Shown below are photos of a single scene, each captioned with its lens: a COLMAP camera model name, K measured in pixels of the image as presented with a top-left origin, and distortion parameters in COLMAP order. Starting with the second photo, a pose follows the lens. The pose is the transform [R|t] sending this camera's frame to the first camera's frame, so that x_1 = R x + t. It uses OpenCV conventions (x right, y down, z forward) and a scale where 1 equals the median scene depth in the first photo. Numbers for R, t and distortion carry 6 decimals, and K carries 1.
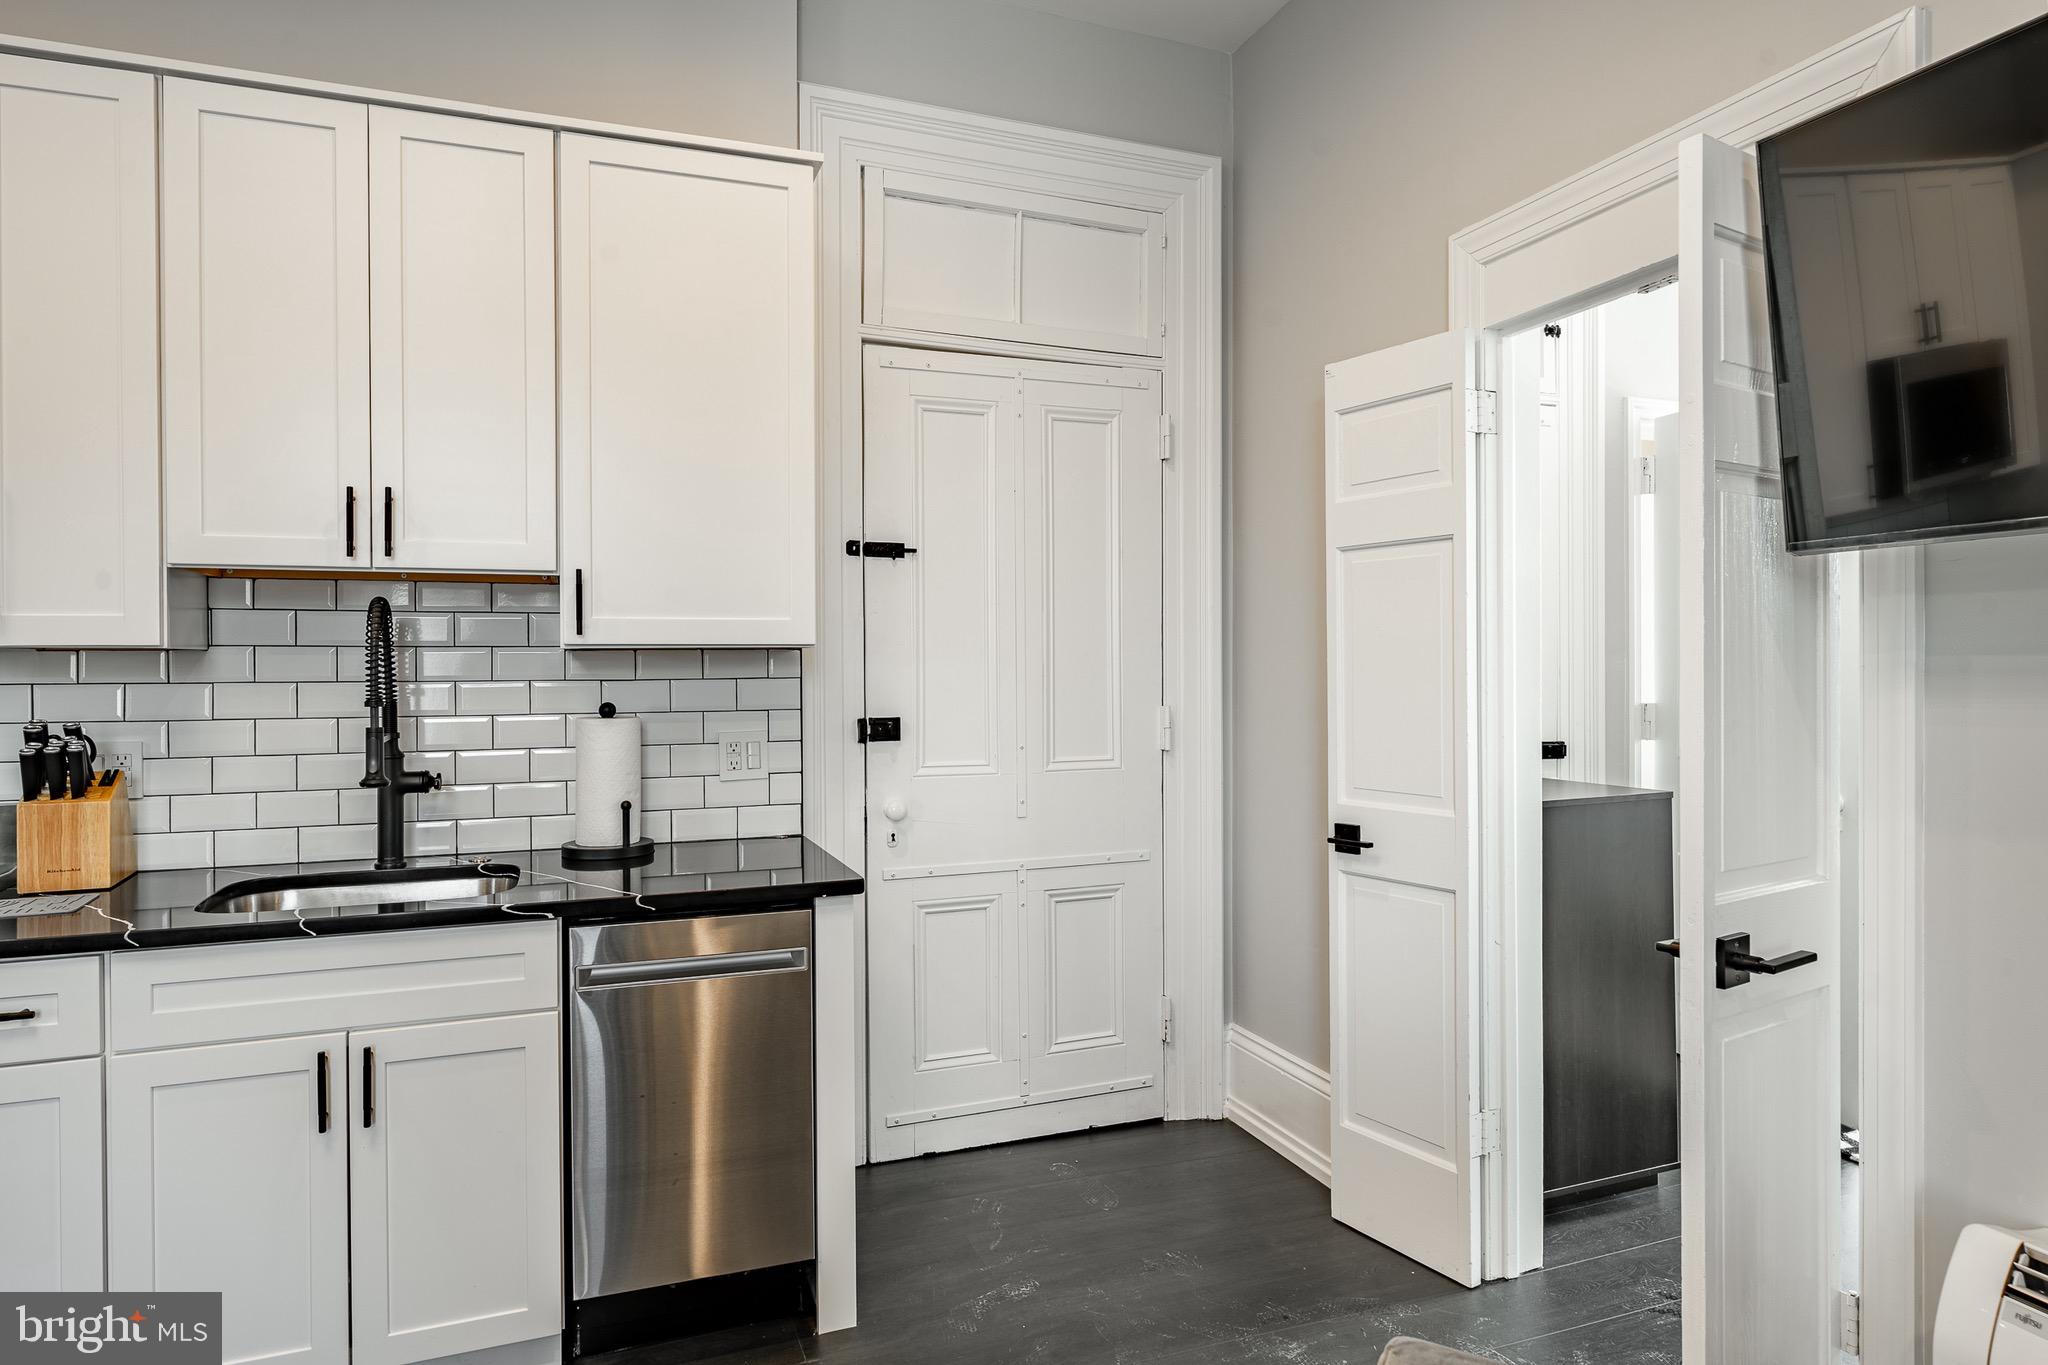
lens RADIAL K [[1180.7, 0, 1025.8], [0, 1180.7, 682.8], [0, 0, 1]] dist [0.002843, 0.000243]
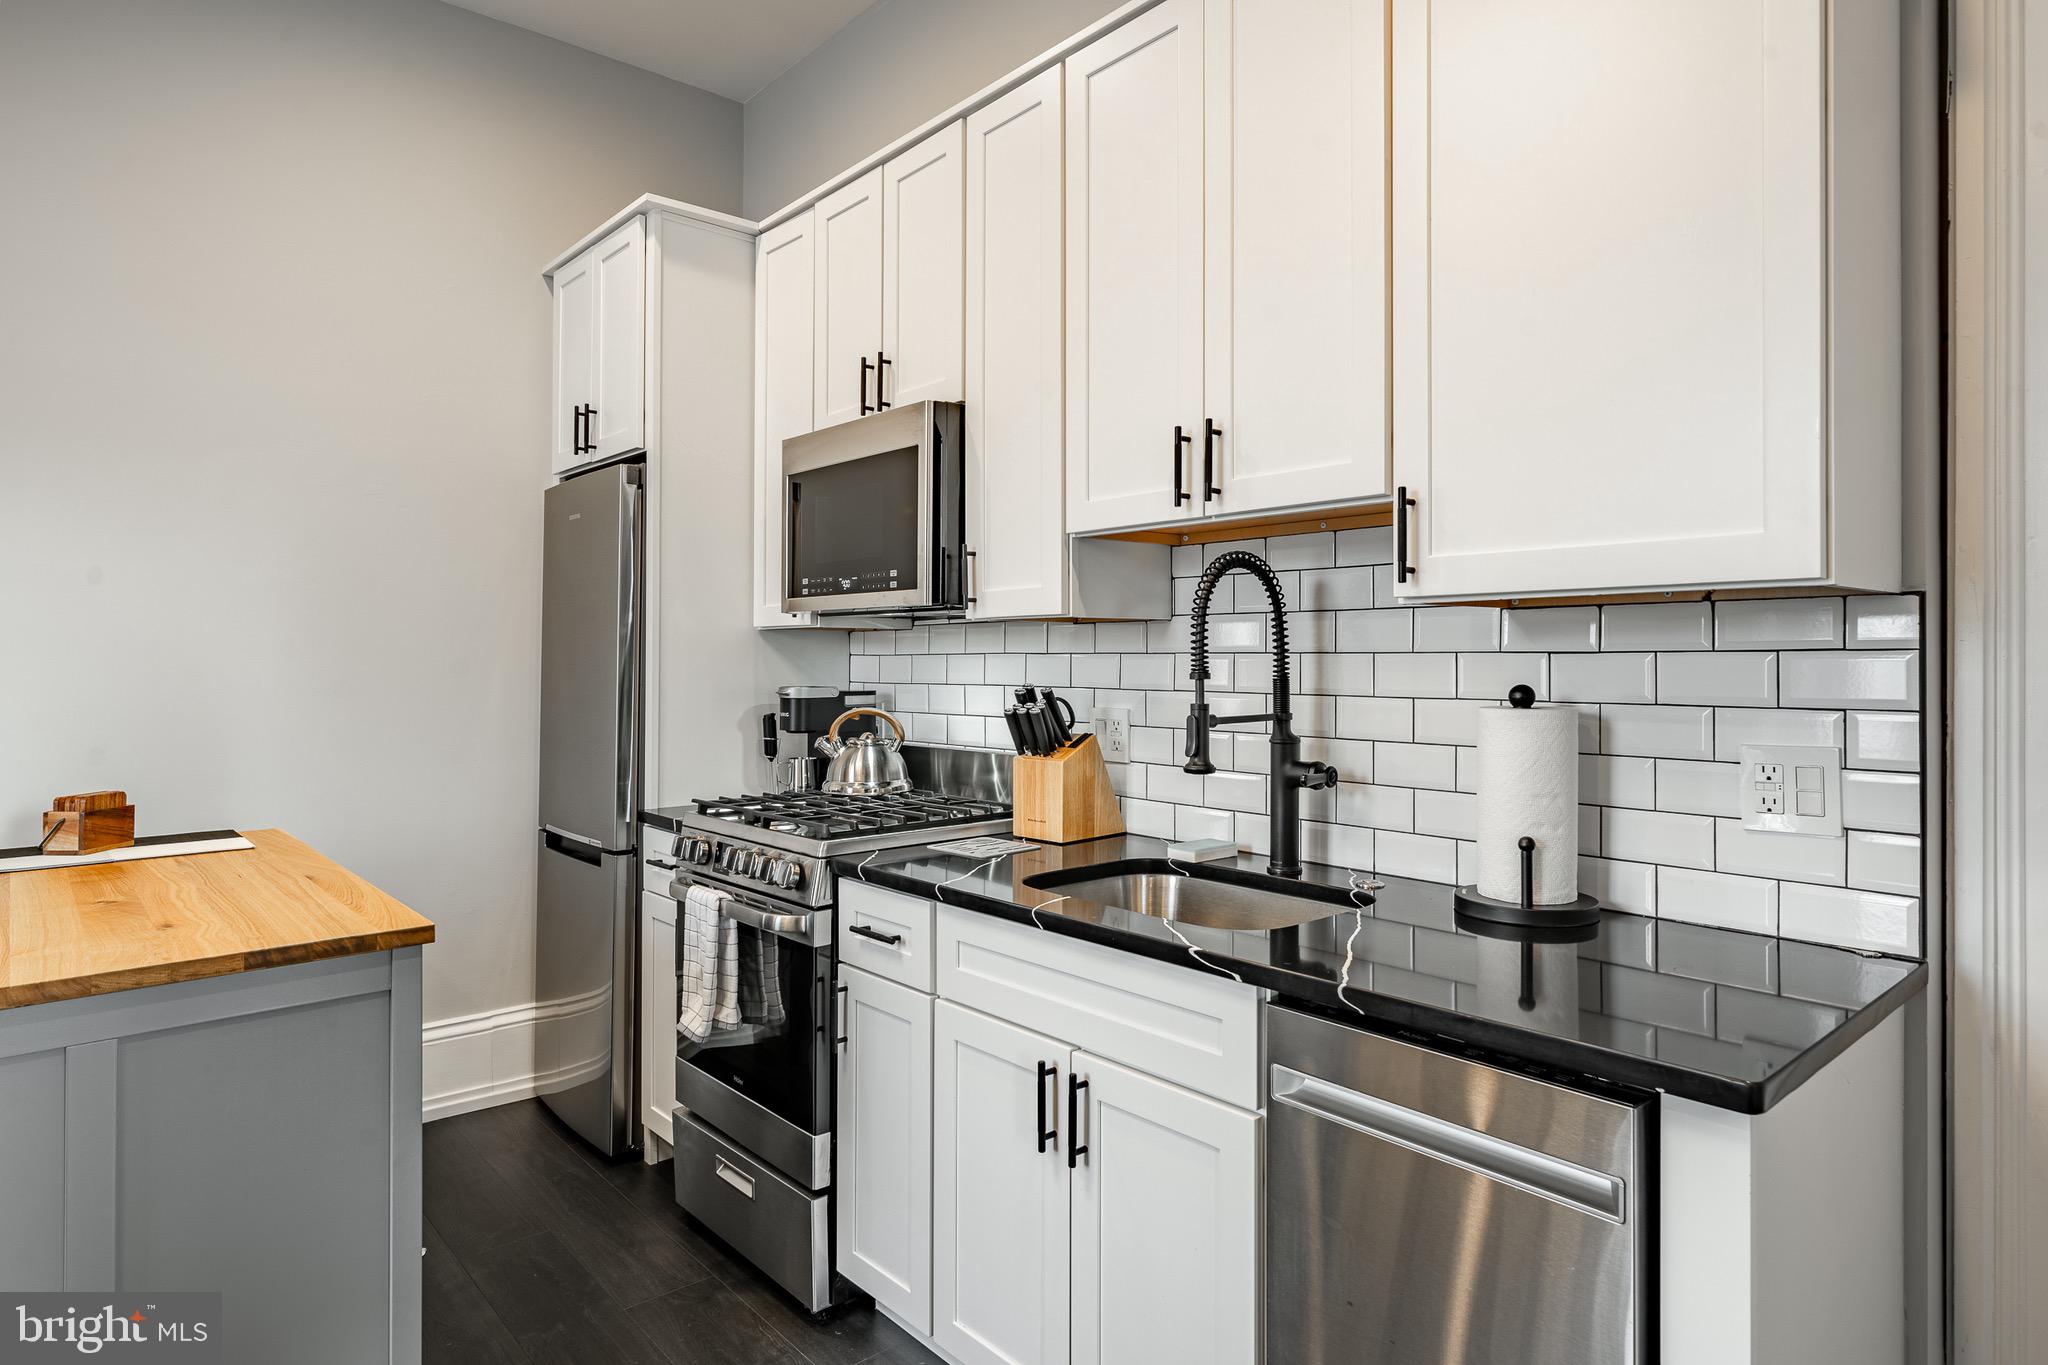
lens RADIAL K [[1180.7, 0, 1018.7], [0, 1180.7, 644.0], [0, 0, 1]] dist [0.002843, 0.000243]
pose [[0.333994, -0.005412, -0.942560, 0.210346], [-0.017965, 0.999765, -0.012106, 0.007763], [0.942404, 0.020977, 0.333819, 0.593978]]
